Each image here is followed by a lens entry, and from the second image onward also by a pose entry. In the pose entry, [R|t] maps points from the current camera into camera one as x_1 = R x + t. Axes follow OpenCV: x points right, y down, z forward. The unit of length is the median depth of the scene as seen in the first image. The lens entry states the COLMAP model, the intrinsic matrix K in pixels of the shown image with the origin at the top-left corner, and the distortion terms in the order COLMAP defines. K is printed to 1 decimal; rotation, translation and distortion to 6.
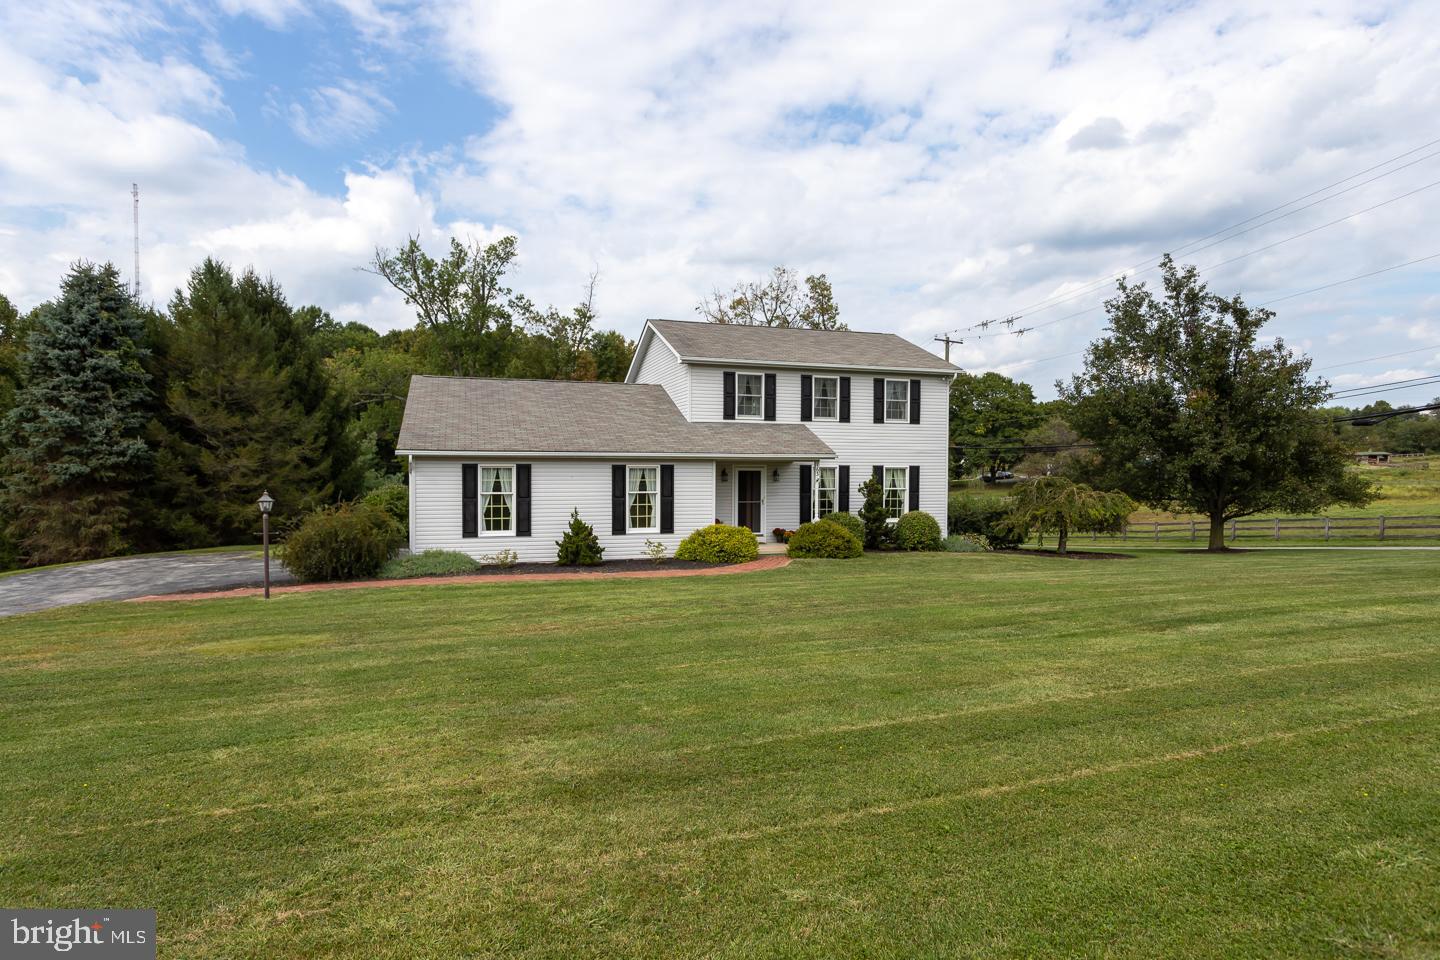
lens RADIAL K [[832.3, 0, 725.6], [0, 832.3, 476.6], [0, 0, 1]] dist [0.001023, 0.003378]
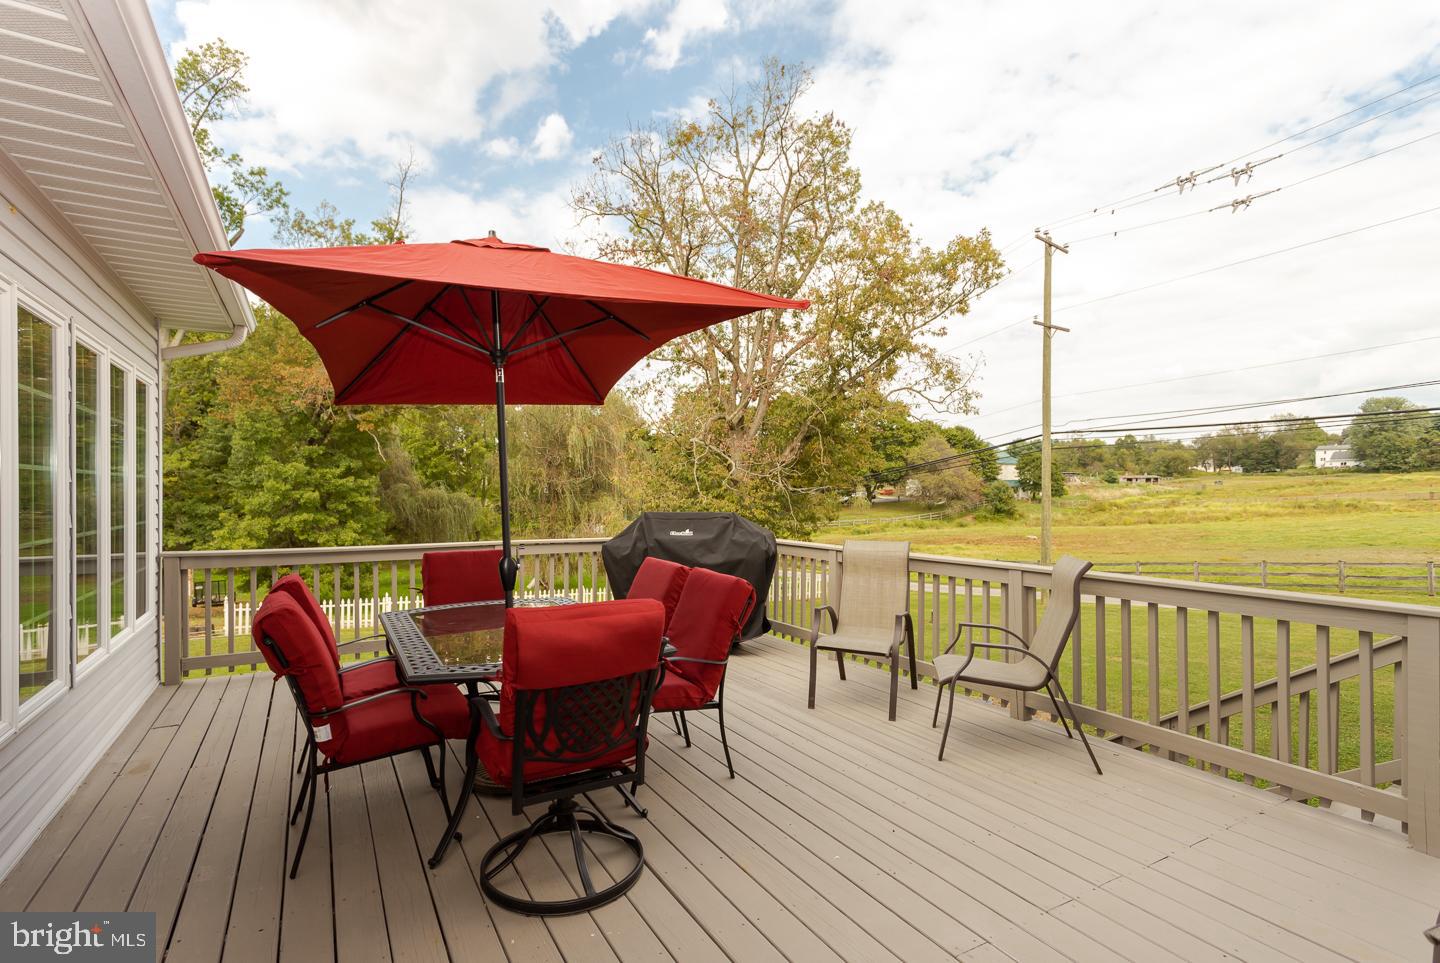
lens RADIAL K [[695.4, 0, 710.9], [0, 695.4, 487.4], [0, 0, 1]] dist [0.015486, 0.001984]
pose [[0.977729, -0.002650, 0.209854, -0.113809], [0.007357, 0.999739, -0.021651, 0.022443], [-0.209741, 0.022713, 0.977493, 1.114419]]
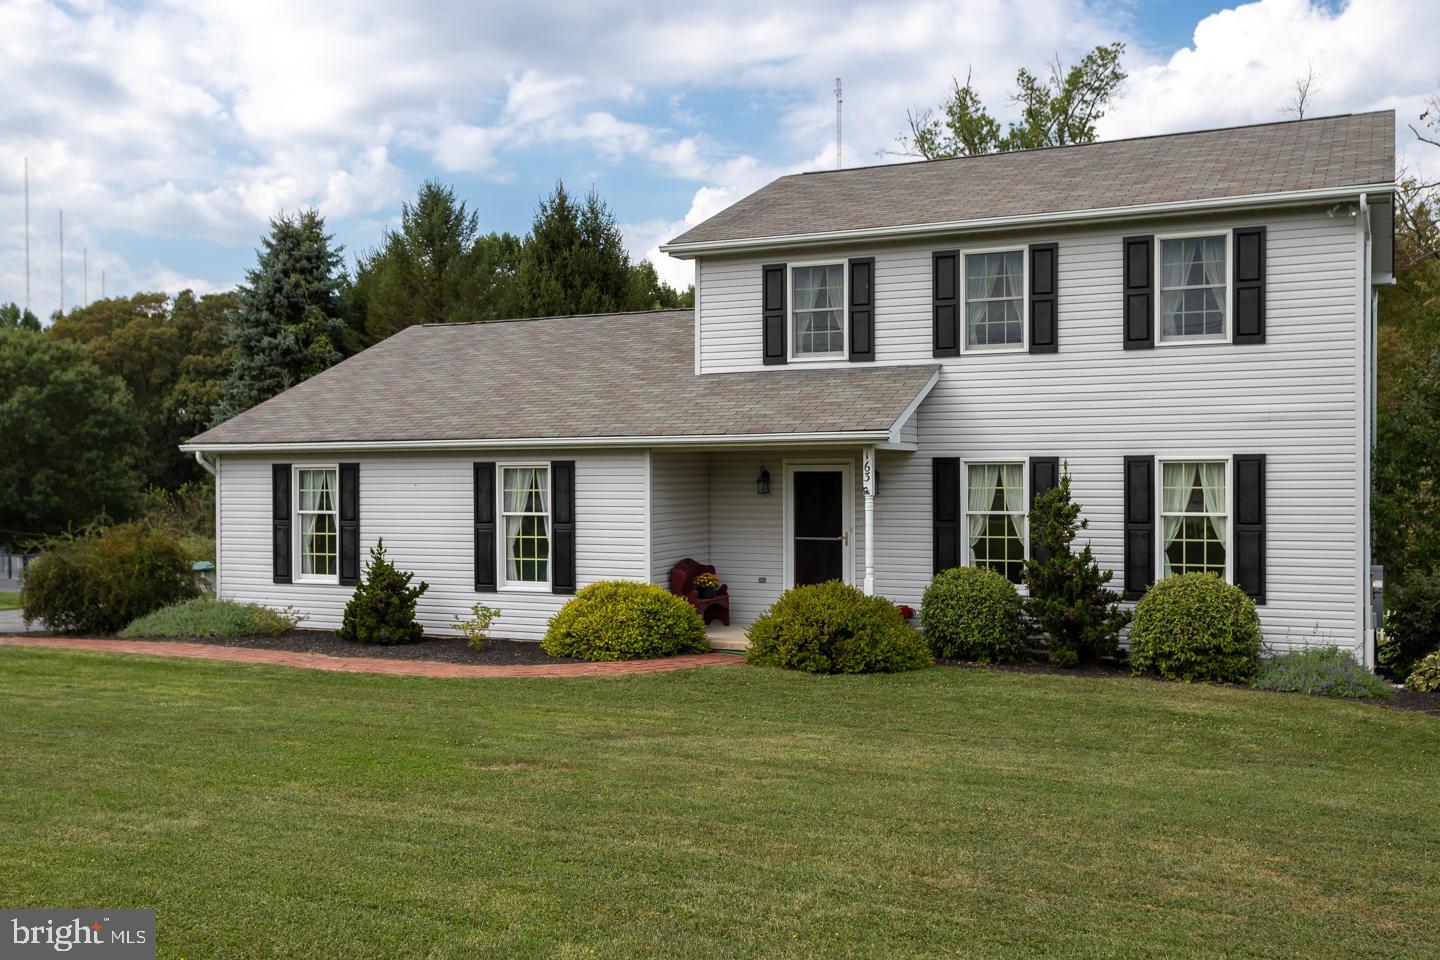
lens RADIAL K [[1415.6, 0, 689.5], [0, 1415.6, 495.1], [0, 0, 1]] dist [0.018870, 0.000000]
pose [[0.705761, 0.002516, -0.708445, 0.468294], [0.001597, 0.999986, 0.005143, 0.001840], [0.708448, -0.004761, 0.705747, 0.334202]]
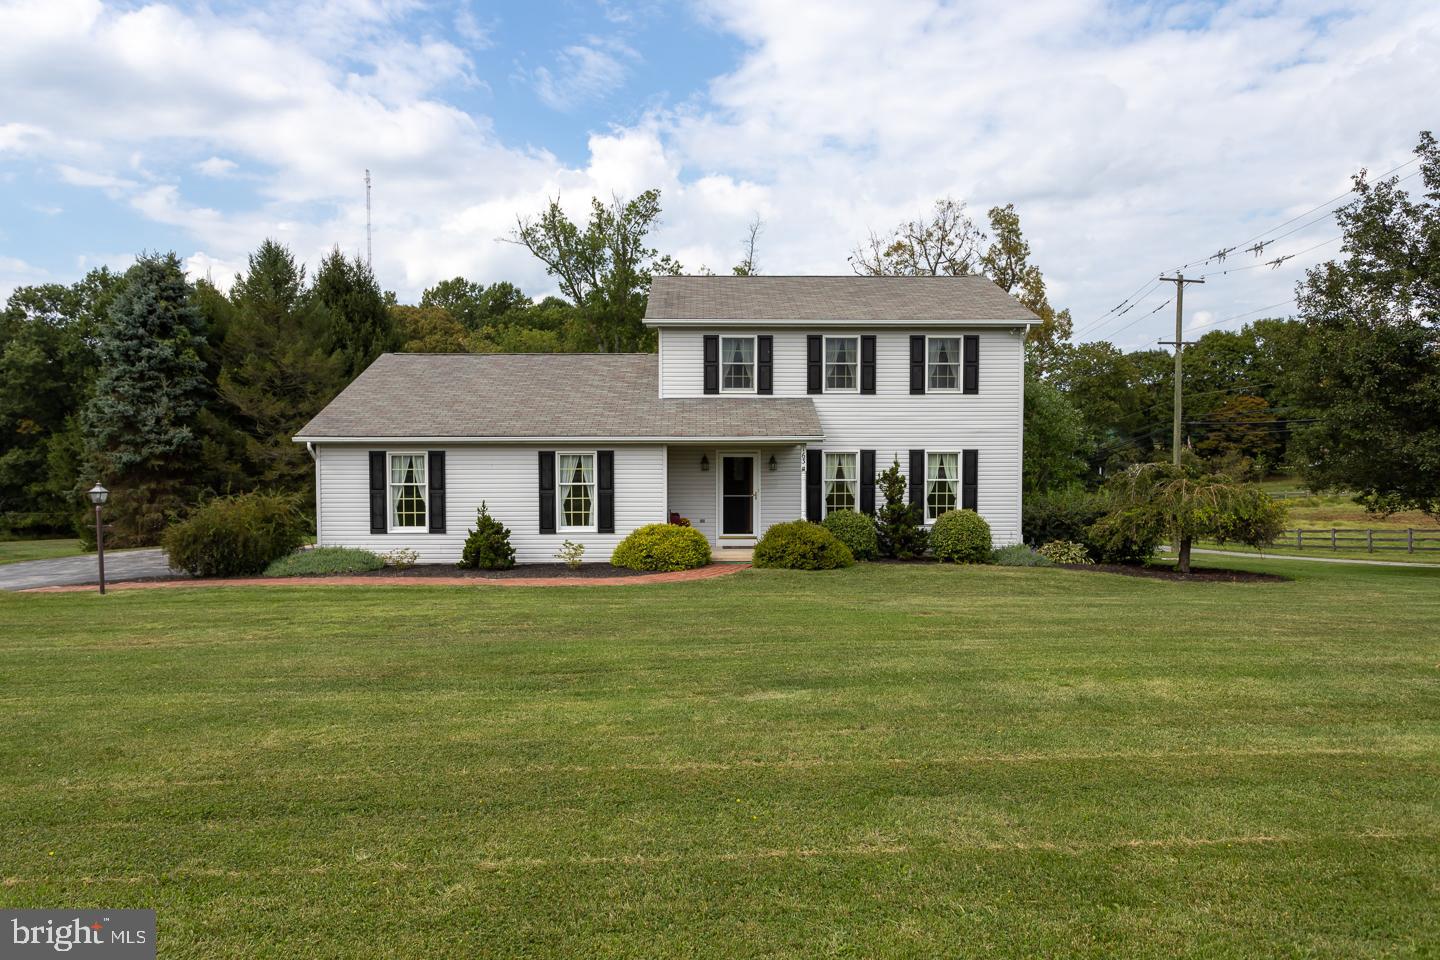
lens RADIAL K [[970.2, 0, 711.1], [0, 970.2, 483.6], [0, 0, 1]] dist [0.000669, 0.006210]
pose [[0.953783, 0.004020, -0.300469, 0.247464], [0.002577, 0.999764, 0.021555, -0.001524], [0.300484, -0.021333, 0.953548, 0.081652]]
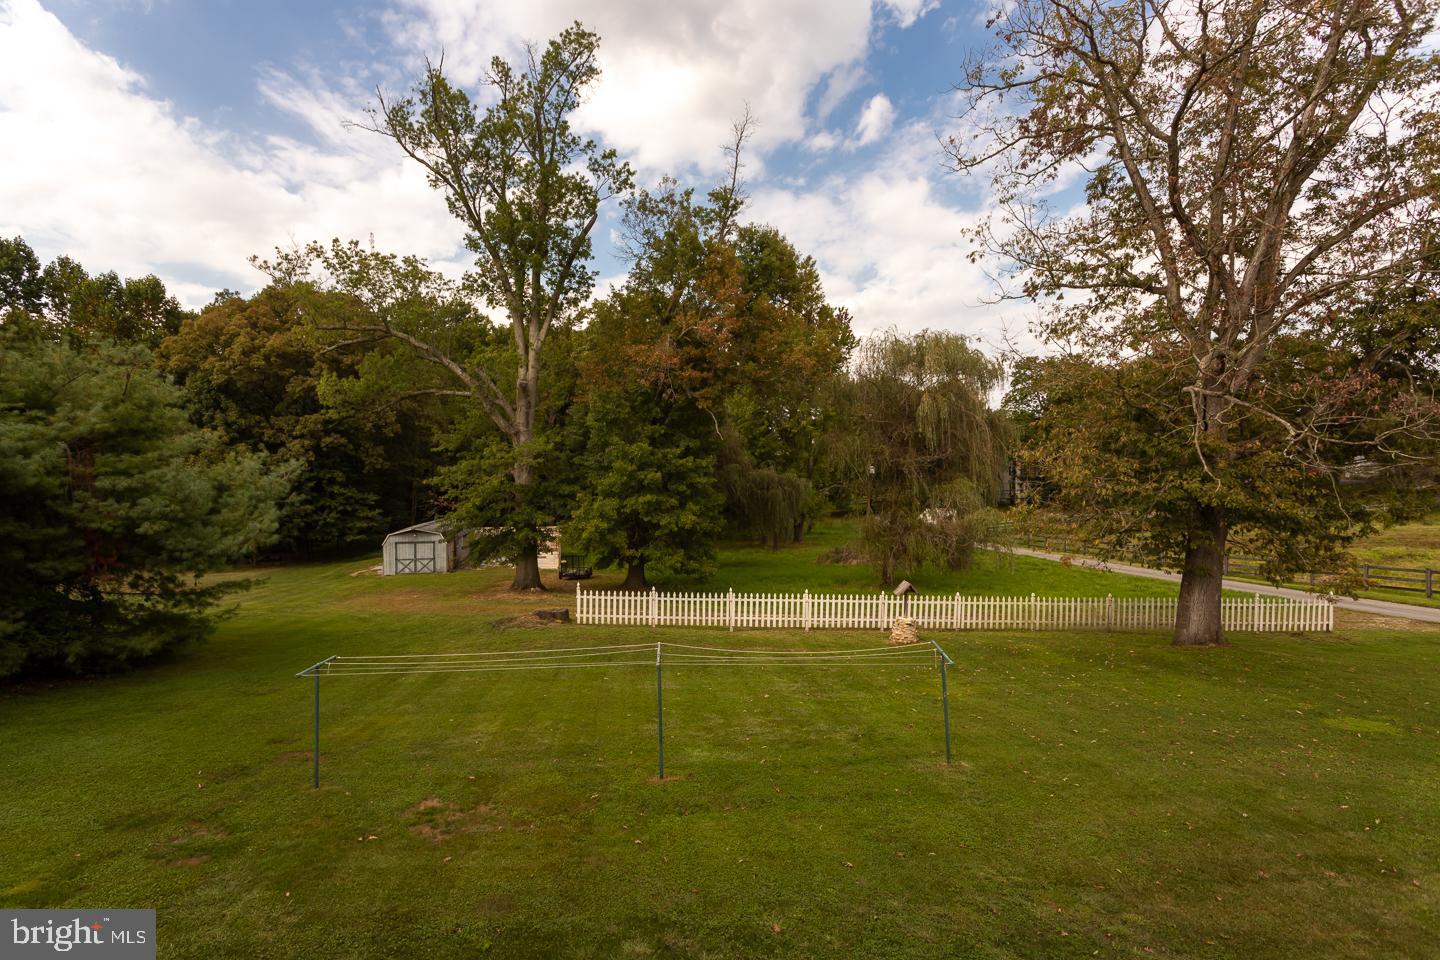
lens RADIAL K [[695.4, 0, 726.5], [0, 695.4, 480.8], [0, 0, 1]] dist [0.015486, 0.001984]
pose [[0.977381, -0.000282, -0.211484, -0.161253], [-0.000546, 0.999992, -0.003857, 0.017601], [0.211483, 0.003885, 0.977374, 1.294599]]
